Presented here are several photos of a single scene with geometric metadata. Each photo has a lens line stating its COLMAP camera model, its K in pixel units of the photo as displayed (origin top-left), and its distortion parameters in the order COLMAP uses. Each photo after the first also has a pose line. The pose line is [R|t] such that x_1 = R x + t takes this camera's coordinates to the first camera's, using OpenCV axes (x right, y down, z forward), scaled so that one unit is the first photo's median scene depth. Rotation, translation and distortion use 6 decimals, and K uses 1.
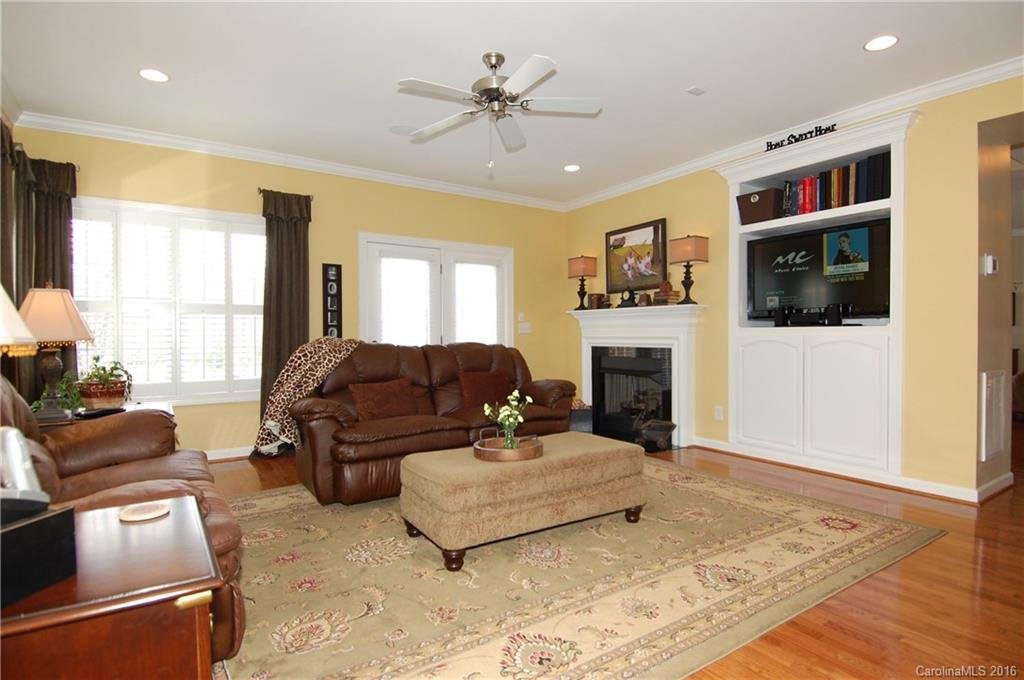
lens RADIAL K [[536.3, 0, 521.4], [0, 536.3, 337.4], [0, 0, 1]] dist [0.054023, -0.055075]
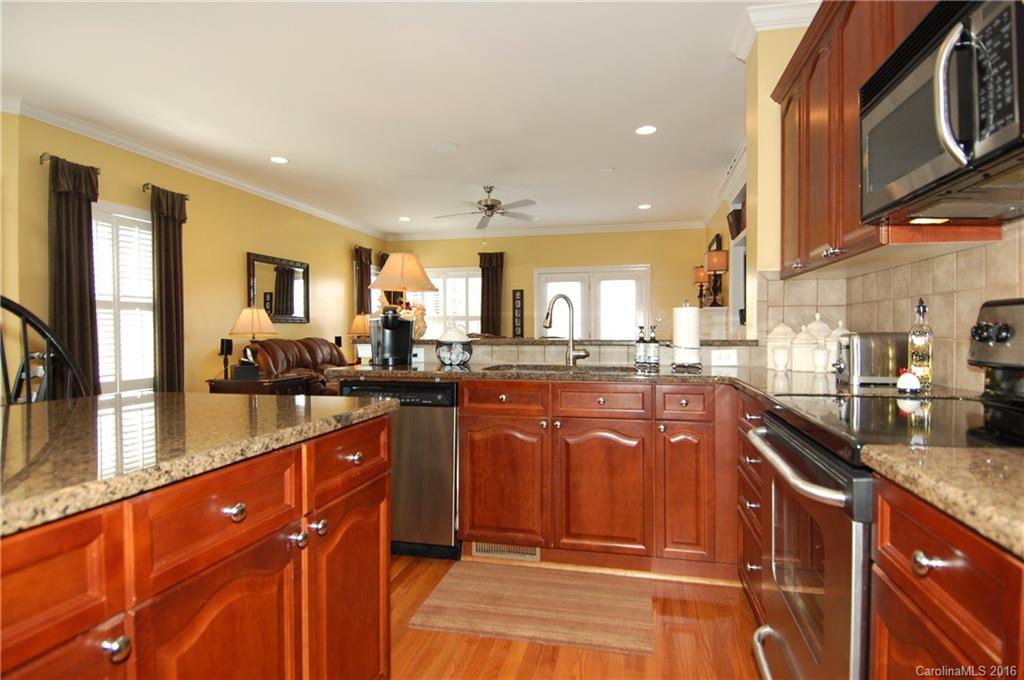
lens RADIAL K [[536.3, 0, 521.4], [0, 536.3, 337.4], [0, 0, 1]] dist [0.054023, -0.055075]
pose [[0.679191, 0.011033, -0.733878, 0.981522], [-0.005791, 0.999936, 0.009674, -0.003649], [0.733938, -0.002321, 0.679212, -0.140441]]
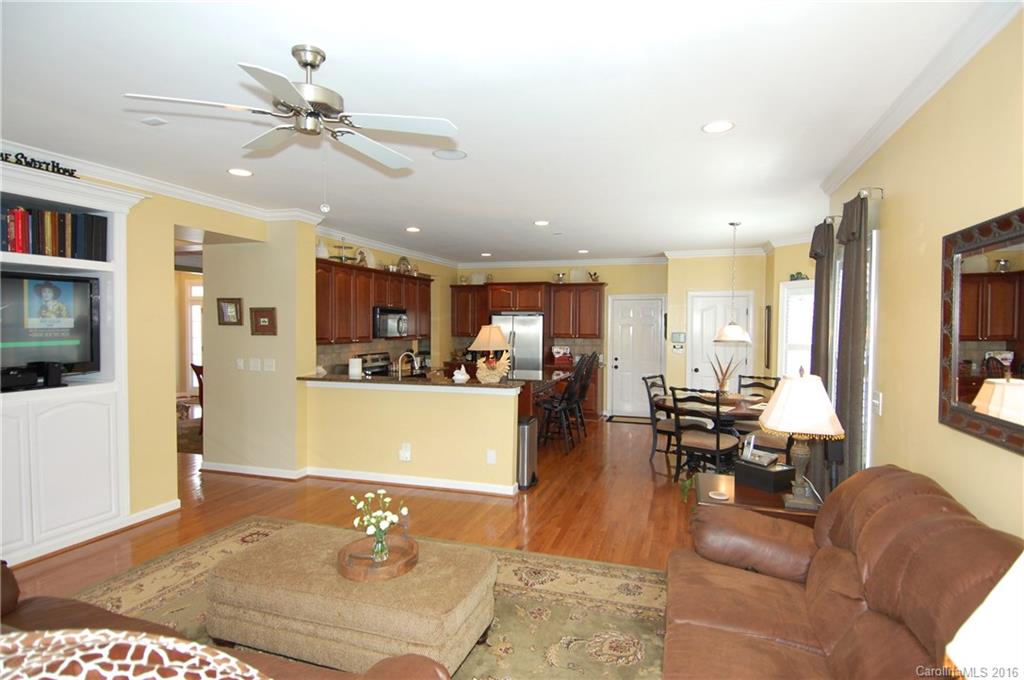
lens RADIAL K [[536.3, 0, 521.4], [0, 536.3, 337.4], [0, 0, 1]] dist [0.054023, -0.055075]
pose [[-0.620039, -0.020409, 0.784306, -0.539218], [0.002722, 0.999600, 0.028163, -0.113029], [-0.784567, 0.019598, -0.619735, 0.843889]]
